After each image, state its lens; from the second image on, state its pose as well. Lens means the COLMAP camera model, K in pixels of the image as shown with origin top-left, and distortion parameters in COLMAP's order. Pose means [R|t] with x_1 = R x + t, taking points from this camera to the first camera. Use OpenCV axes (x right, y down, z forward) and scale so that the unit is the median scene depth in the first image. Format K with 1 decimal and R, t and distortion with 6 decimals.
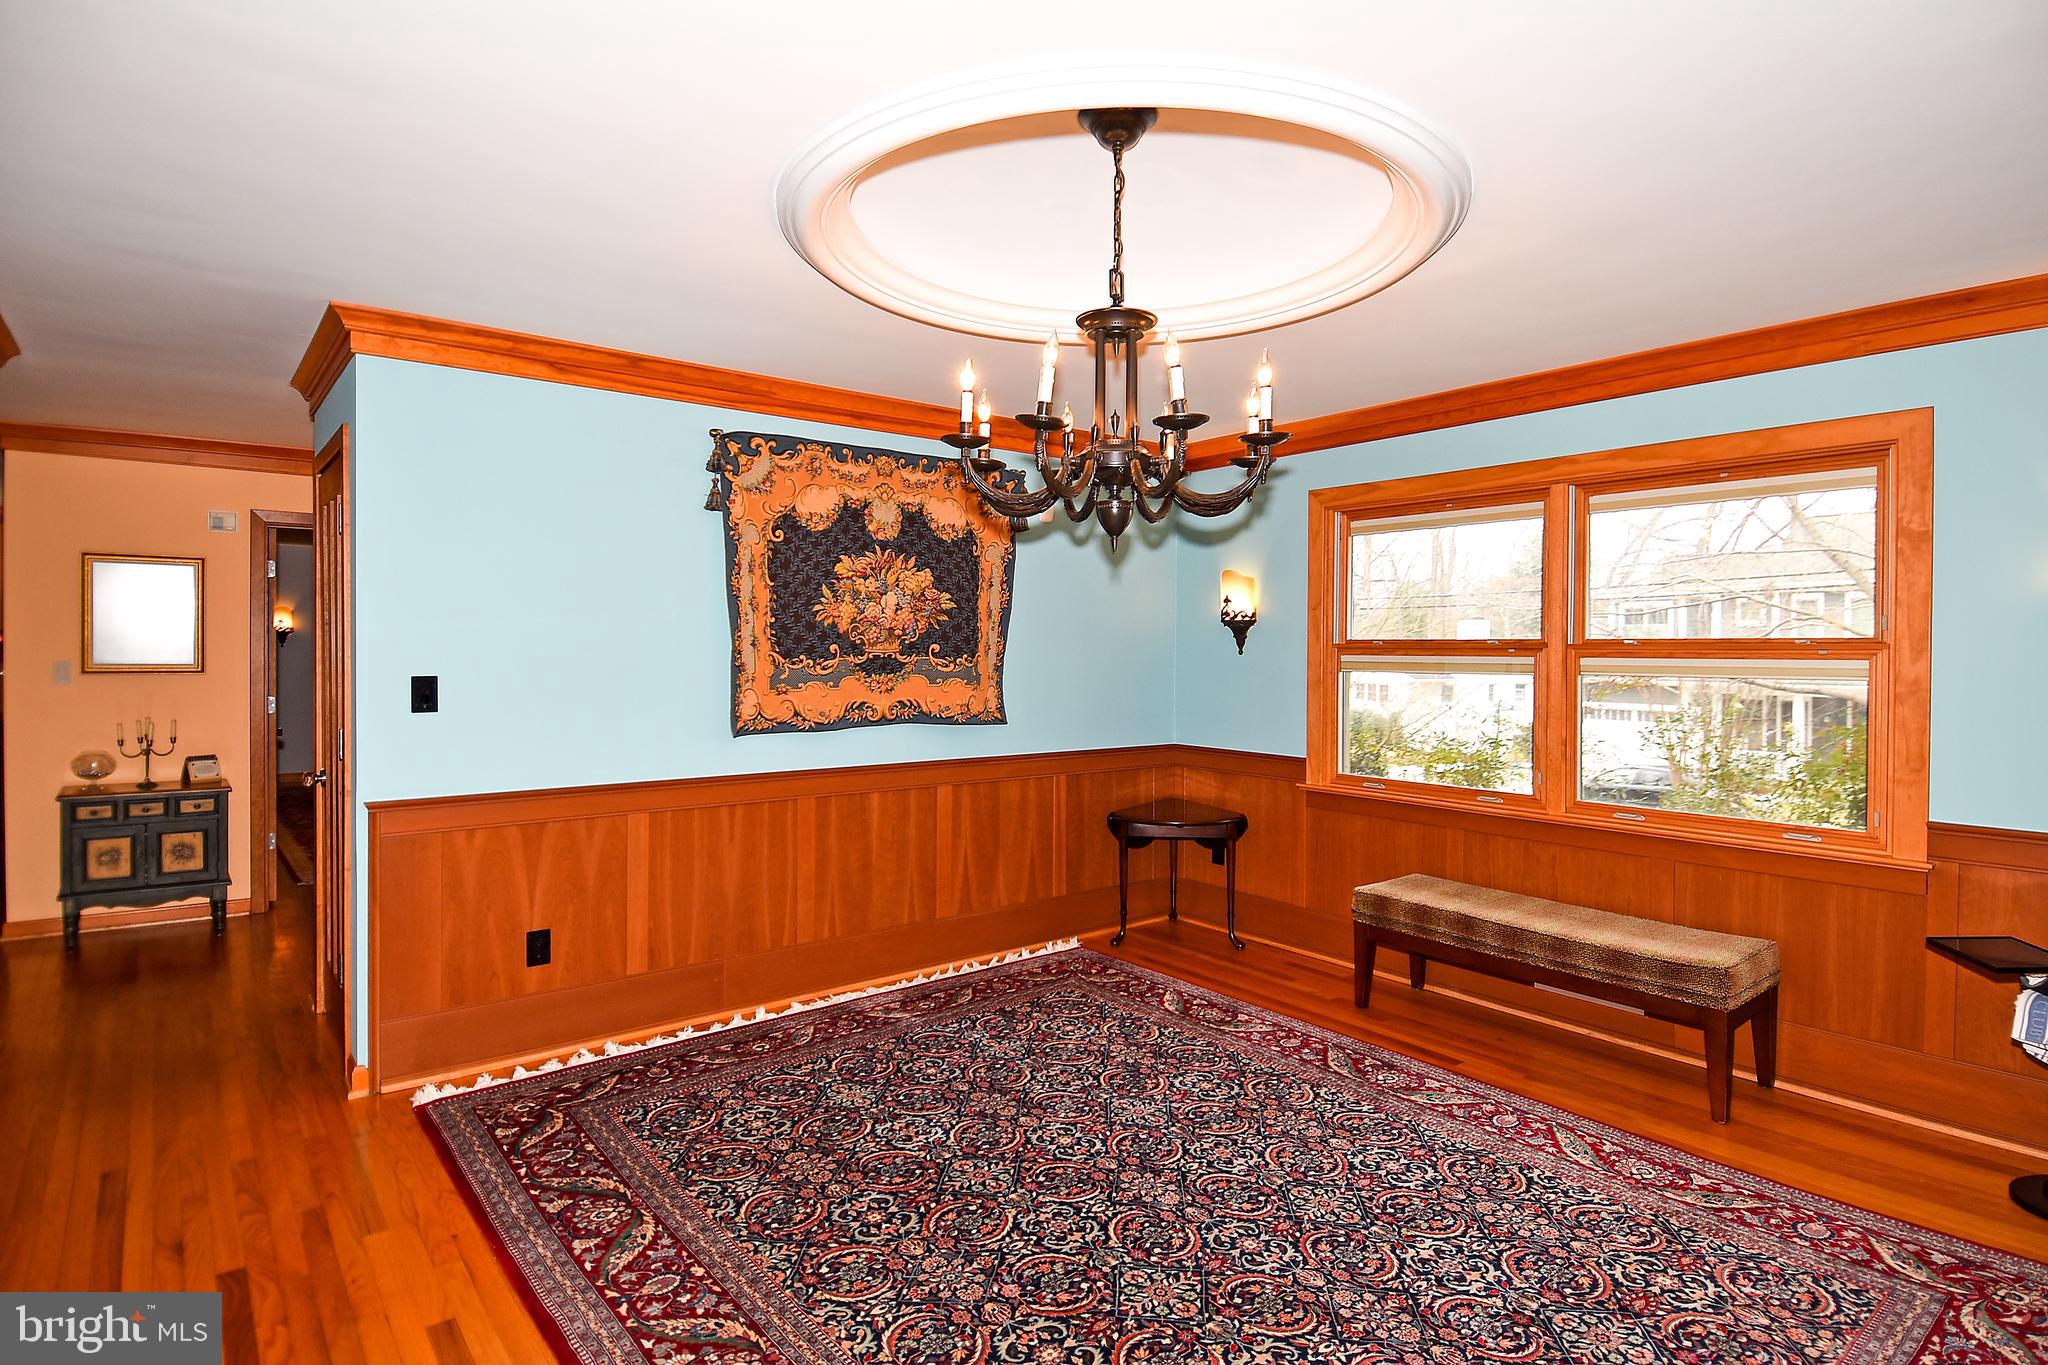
lens RADIAL K [[1092.2, 0, 1045.5], [0, 1092.2, 653.4], [0, 0, 1]] dist [0.051234, -0.055380]
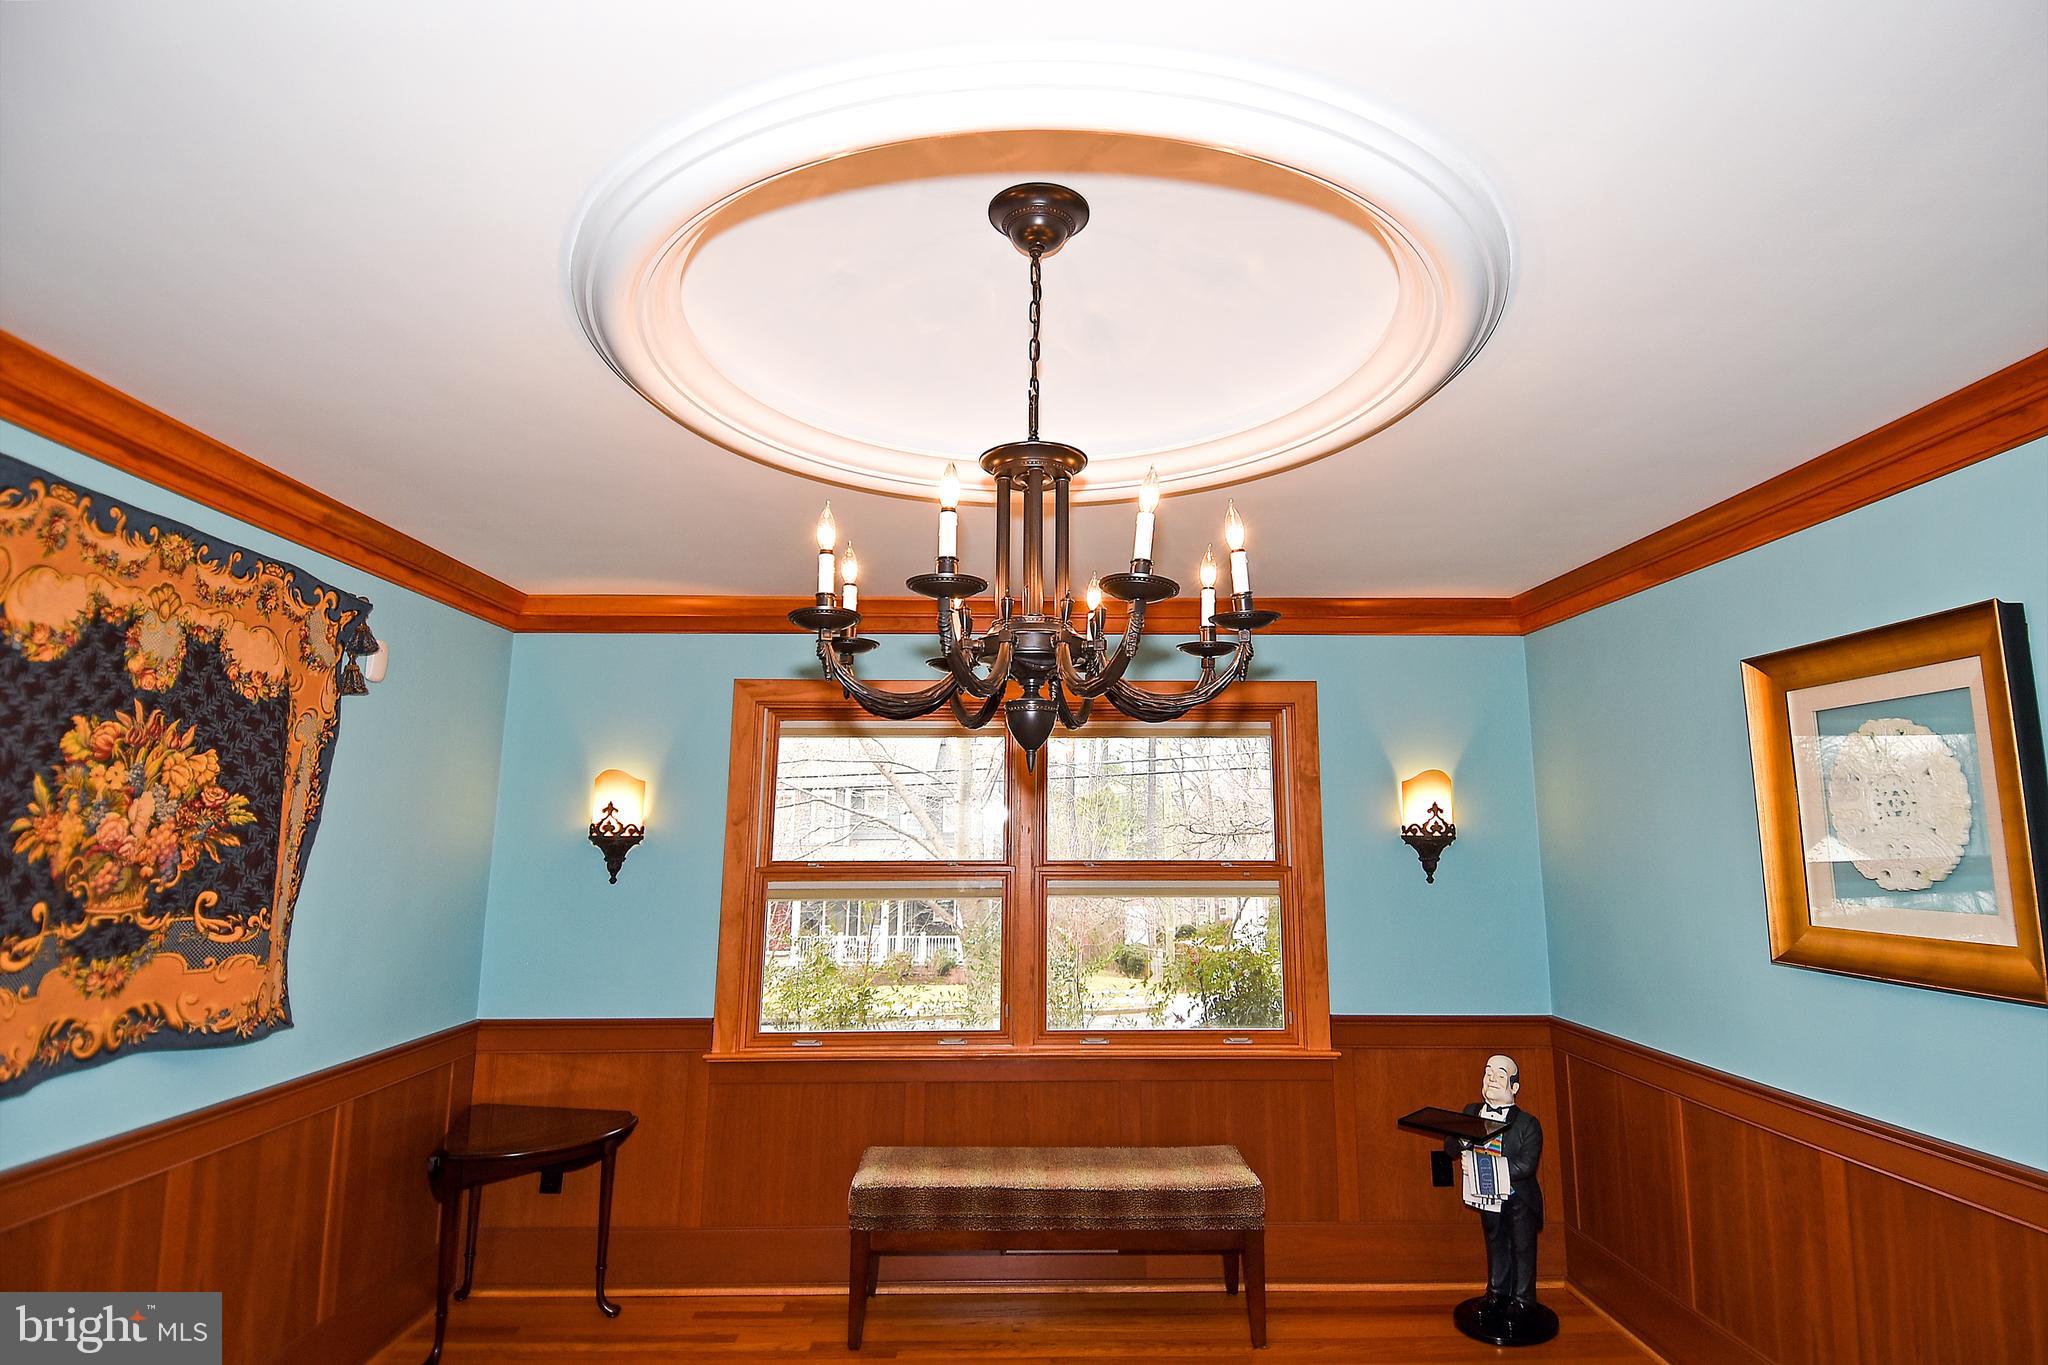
lens RADIAL K [[1101.8, 0, 1047.3], [0, 1101.8, 638.5], [0, 0, 1]] dist [0.047105, -0.053969]
pose [[0.604241, 0.137331, 0.784878, -0.317314], [0.005921, 0.984234, -0.176771, -0.033698], [-0.796780, 0.111459, 0.593901, 0.358875]]
